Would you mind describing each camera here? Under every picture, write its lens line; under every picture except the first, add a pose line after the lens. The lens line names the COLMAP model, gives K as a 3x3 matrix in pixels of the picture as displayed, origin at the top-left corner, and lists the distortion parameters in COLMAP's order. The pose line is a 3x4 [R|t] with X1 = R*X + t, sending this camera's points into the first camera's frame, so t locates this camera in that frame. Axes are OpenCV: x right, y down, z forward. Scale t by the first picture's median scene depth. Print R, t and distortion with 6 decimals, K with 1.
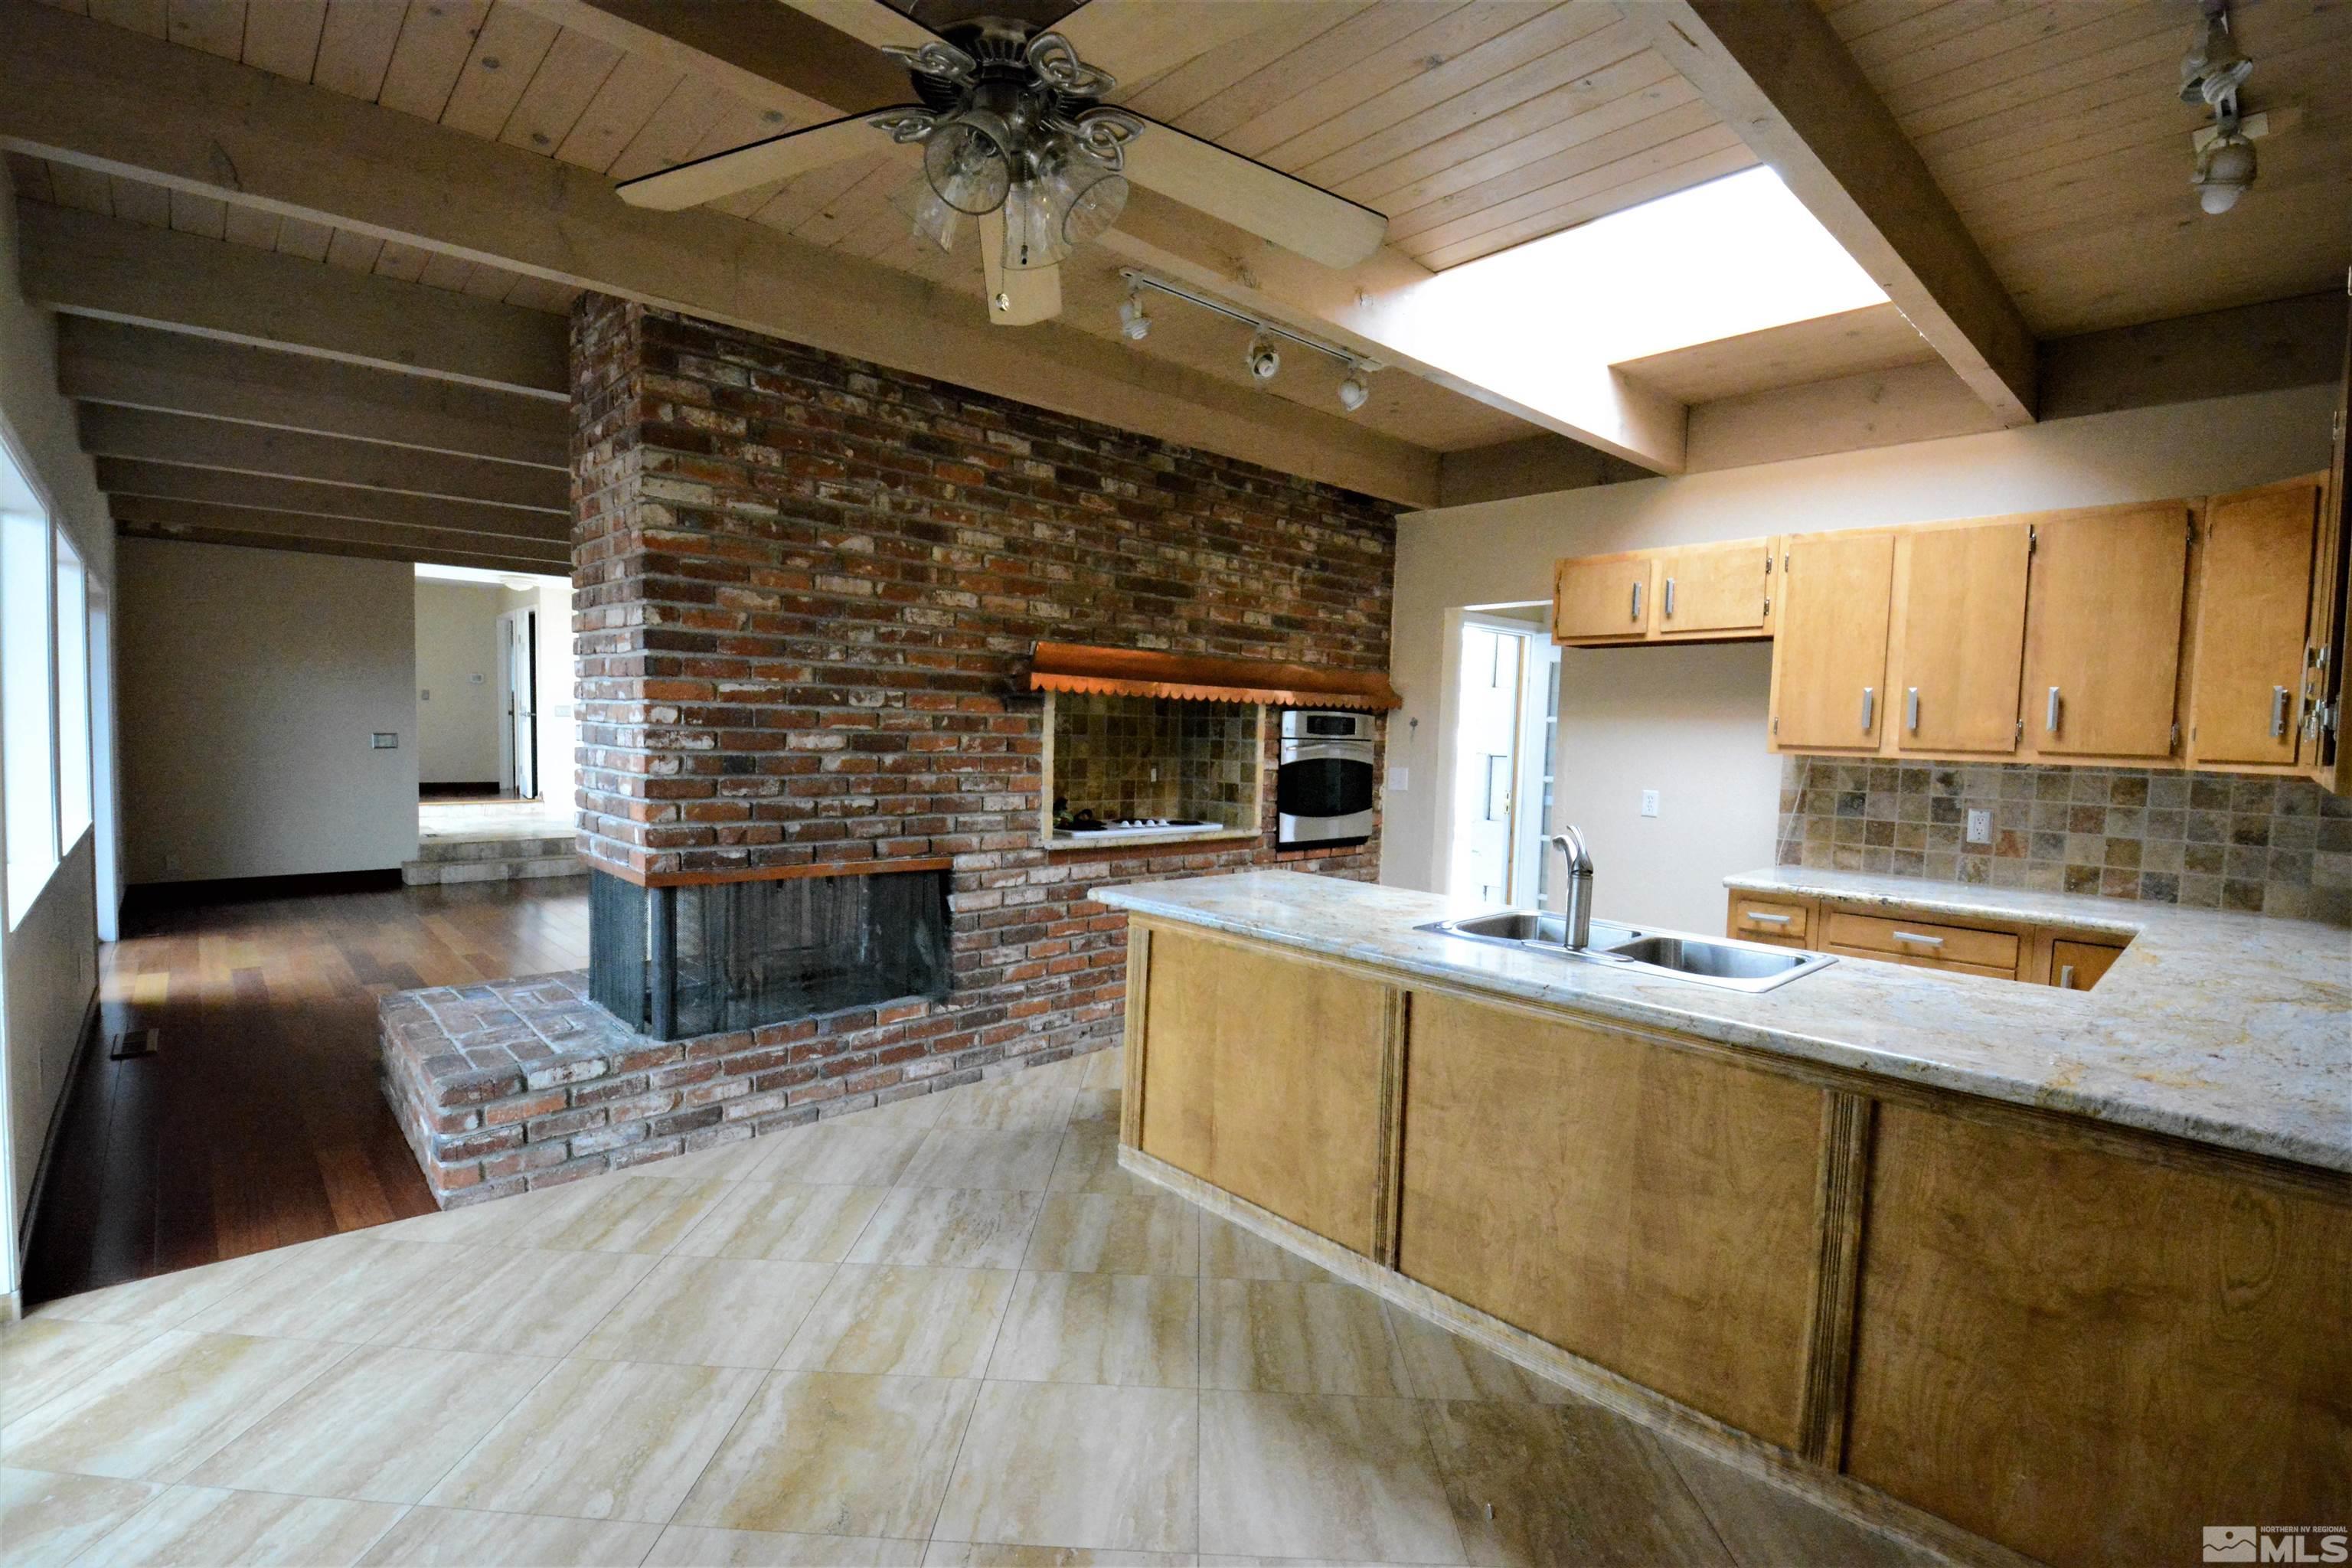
lens RADIAL K [[1077.4, 0, 1182.0], [0, 1077.4, 801.3], [0, 0, 1]] dist [-0.000117, -0.008923]
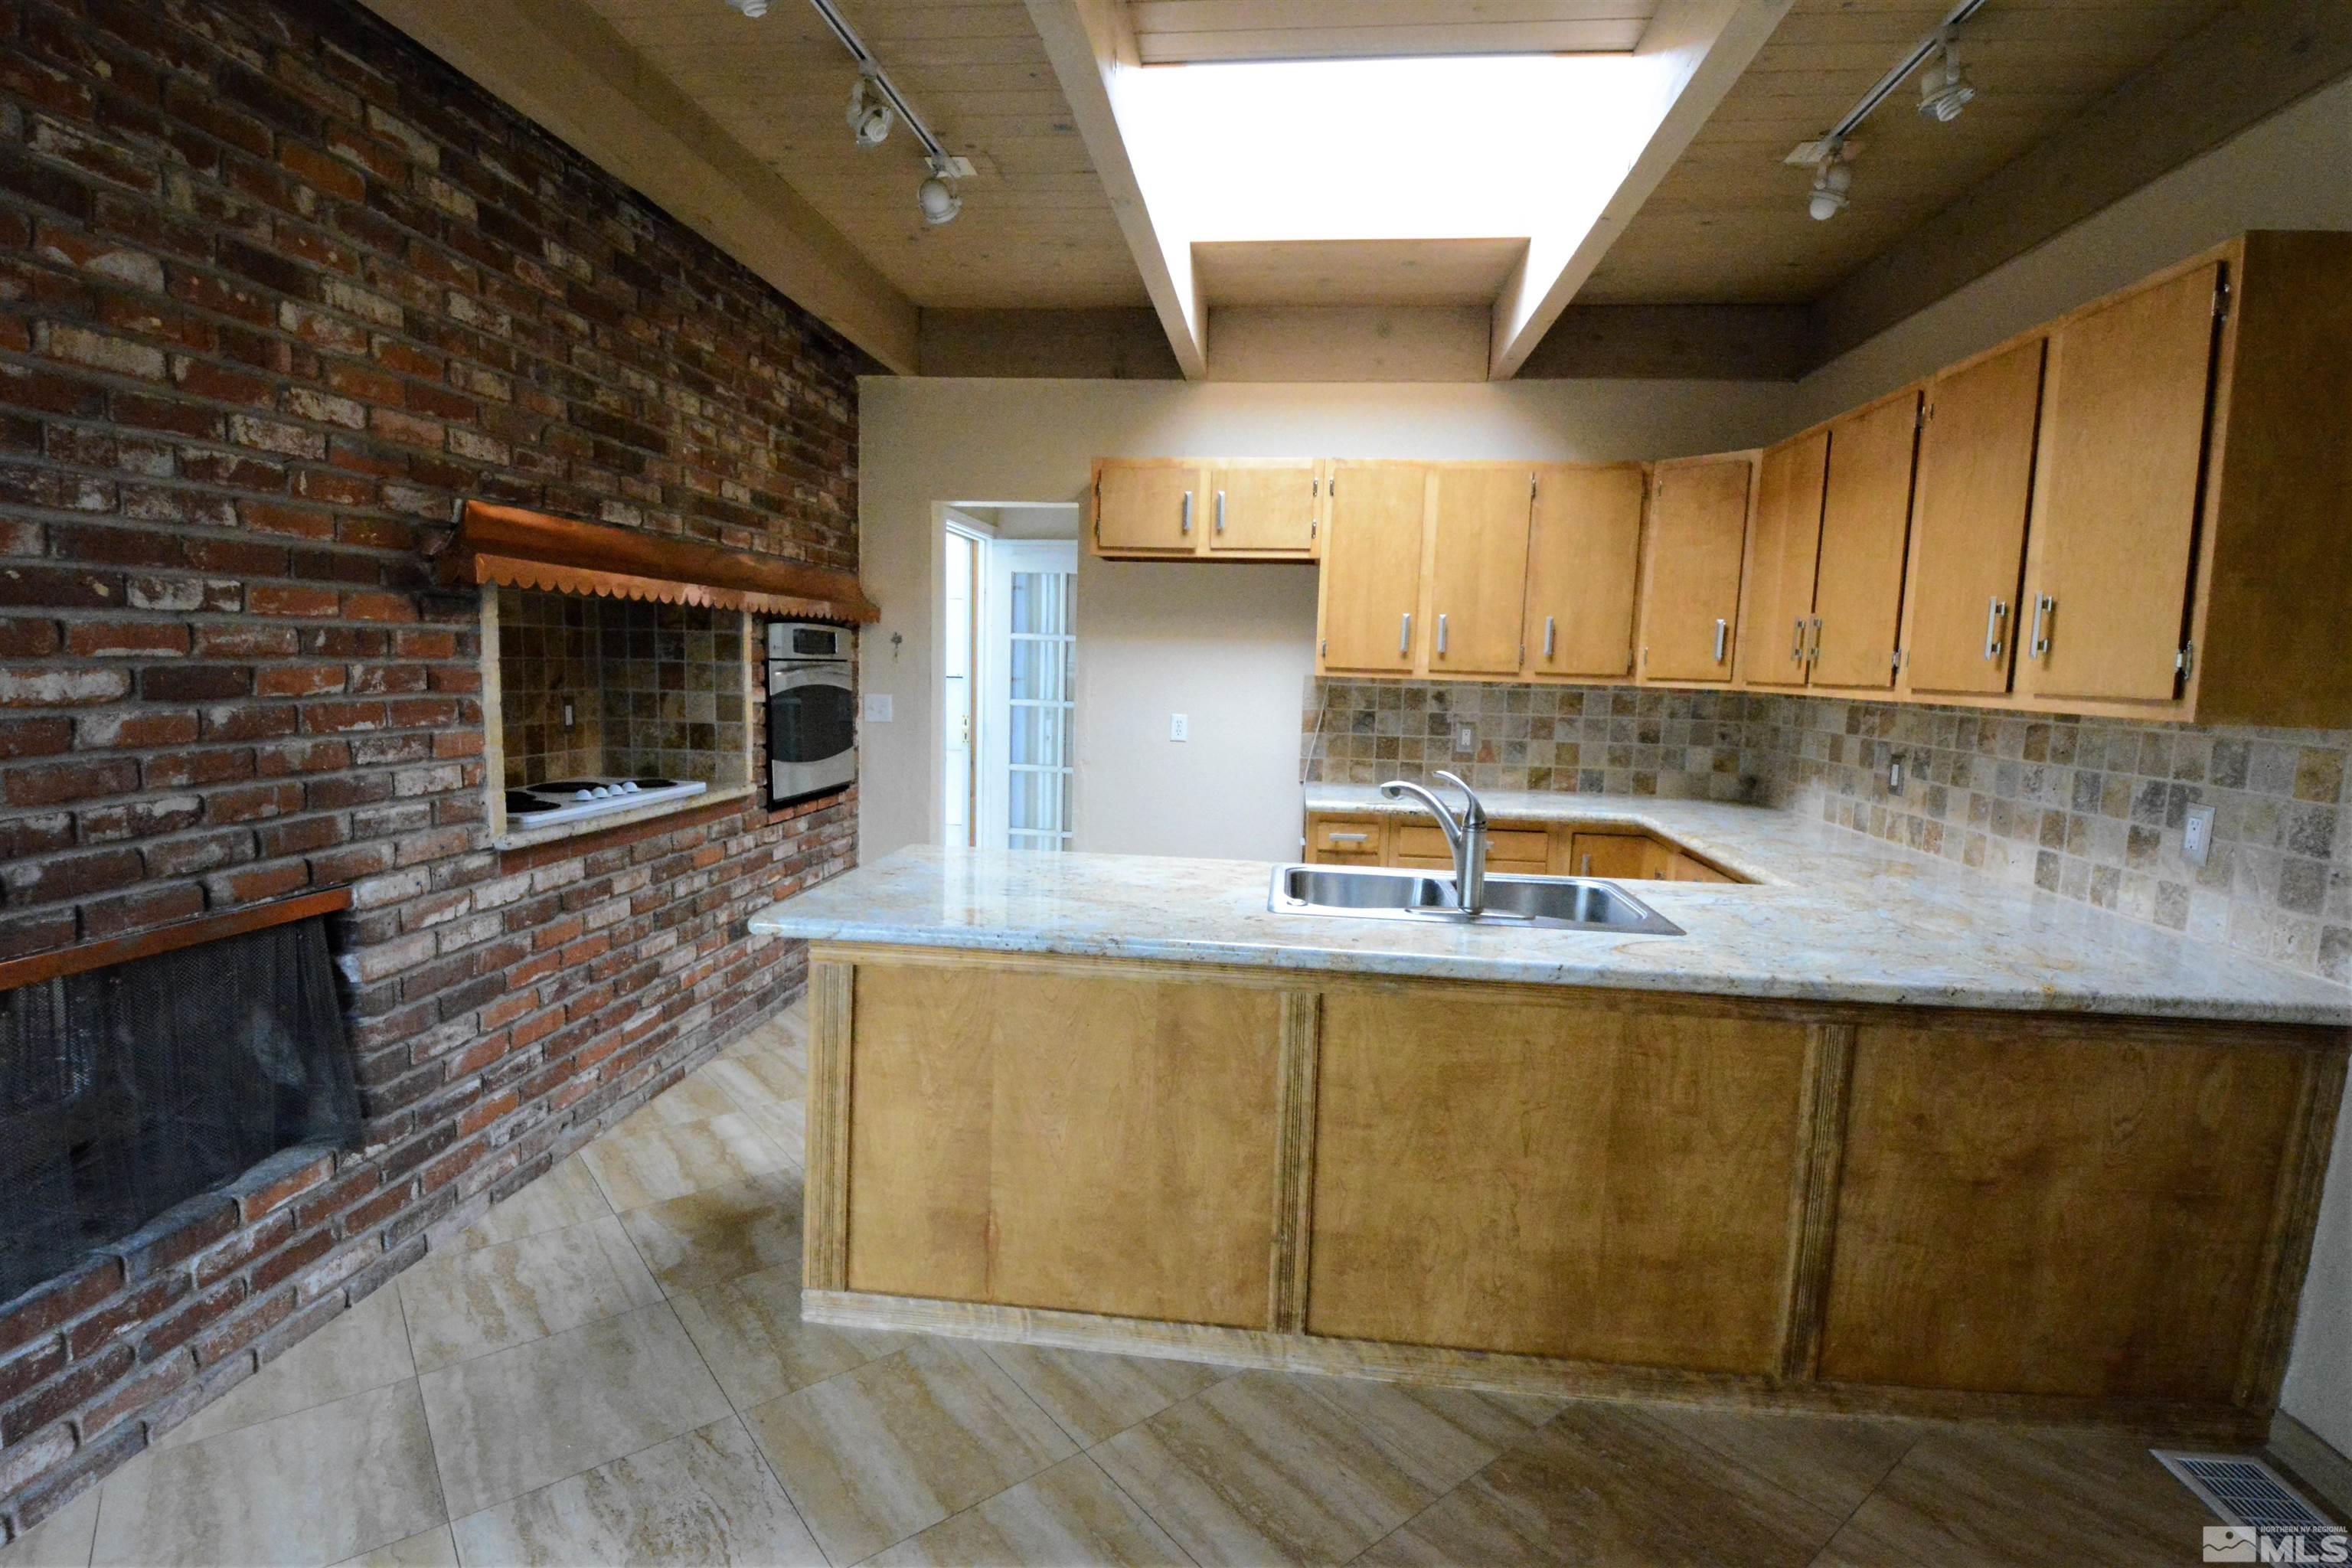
lens RADIAL K [[1128.5, 0, 1196.4], [0, 1128.5, 791.3], [0, 0, 1]] dist [0.006125, -0.017816]
pose [[0.761406, -0.079788, 0.643347, -0.265892], [0.034986, 0.996008, 0.082119, -0.030420], [-0.647331, -0.040018, 0.761158, 0.299316]]
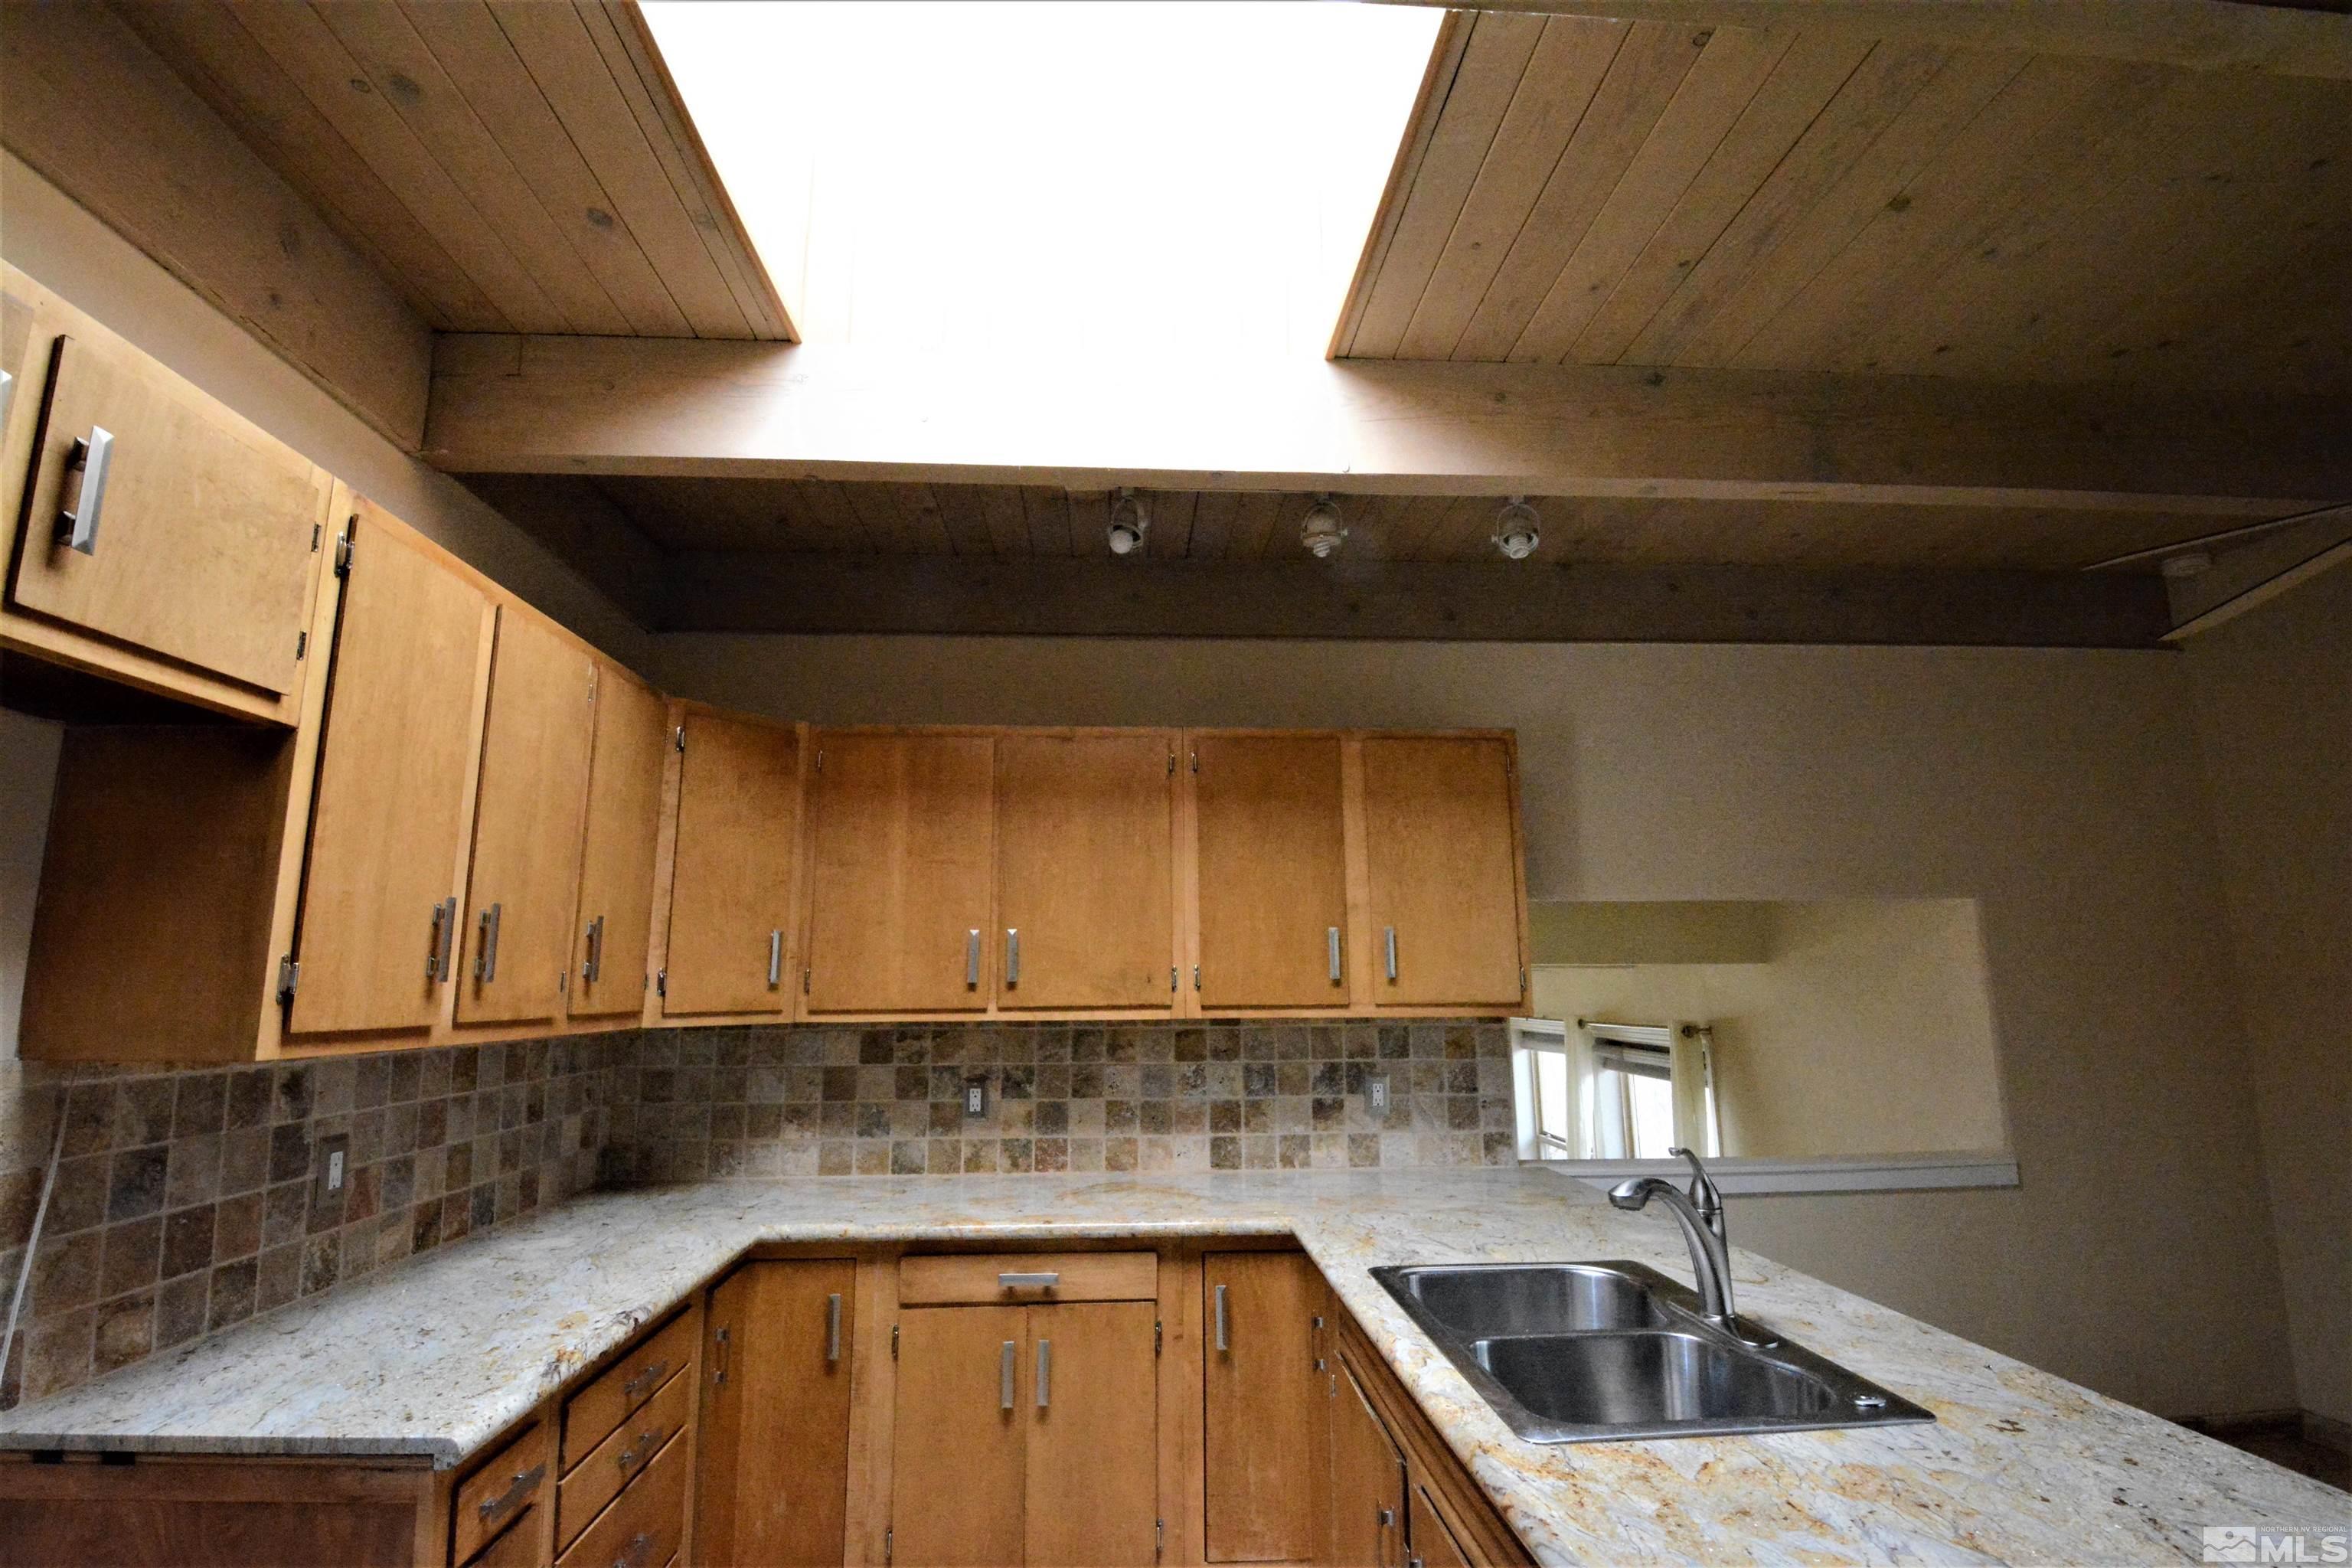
lens RADIAL K [[1128.5, 0, 1159.6], [0, 1128.5, 797.9], [0, 0, 1]] dist [0.006125, -0.017816]
pose [[-0.761888, 0.081078, 0.642614, 0.096477], [0.031130, 0.995572, -0.088702, -0.101364], [-0.646960, -0.047576, -0.761038, 1.260385]]
